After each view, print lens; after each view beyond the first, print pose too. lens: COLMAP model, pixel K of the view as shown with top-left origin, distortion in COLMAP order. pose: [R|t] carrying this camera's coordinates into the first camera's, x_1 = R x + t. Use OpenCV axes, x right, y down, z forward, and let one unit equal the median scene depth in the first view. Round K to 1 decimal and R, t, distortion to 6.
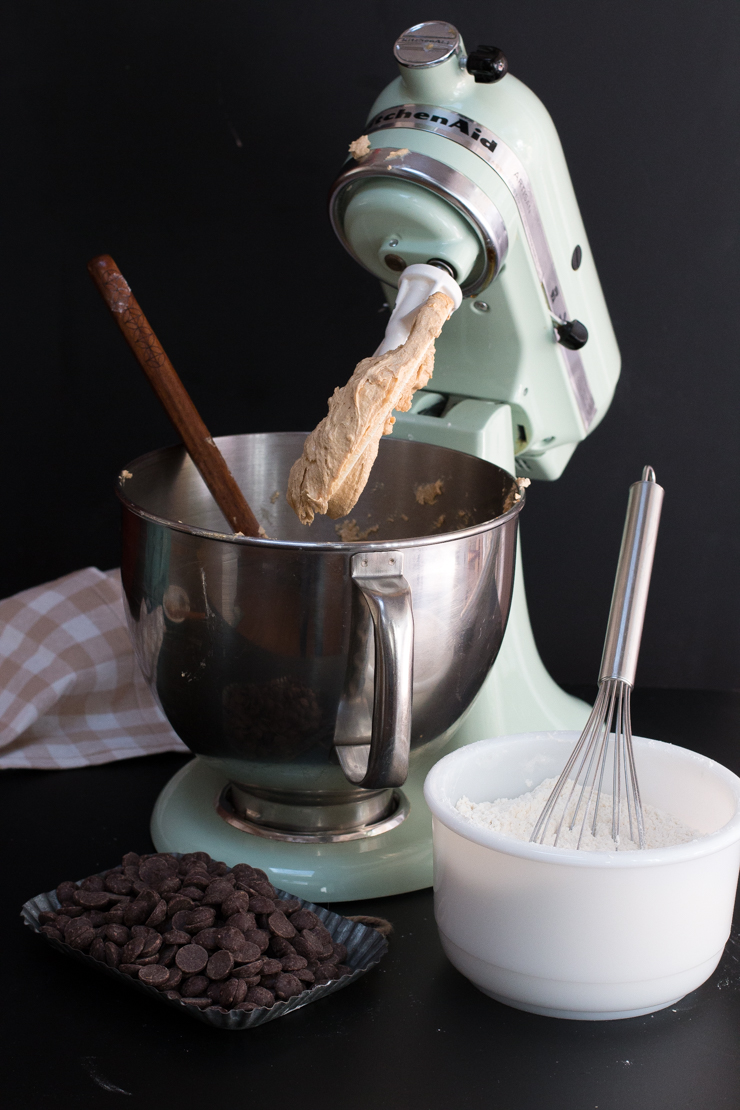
lens RADIAL K [[2529.6, 0, 370.2], [0, 2529.6, 555.0], [0, 0, 1]] dist [-0.336804, 0.000000]
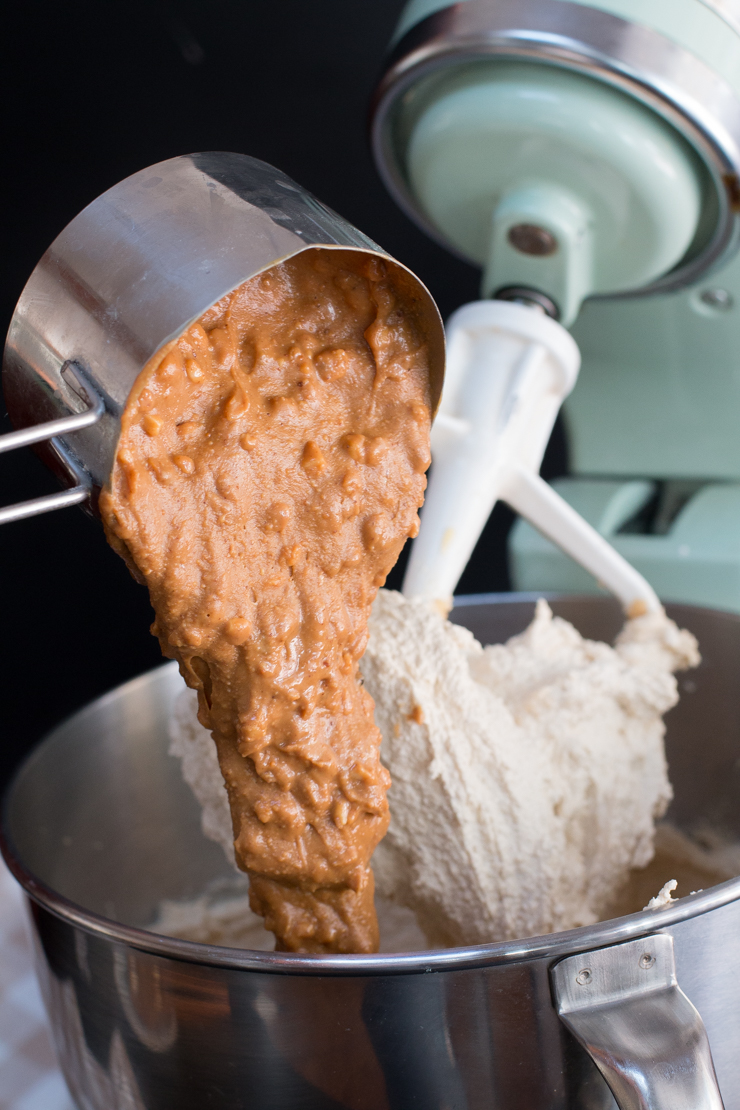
lens RADIAL K [[2529.6, 0, 369.3], [0, 2529.6, 555.1], [0, 0, 1]] dist [-0.336804, 0.000000]
pose [[0.988229, -0.147193, -0.041688, -0.009770], [0.148005, 0.988839, 0.017103, -0.078008], [0.038705, -0.023071, 0.998984, 0.586971]]
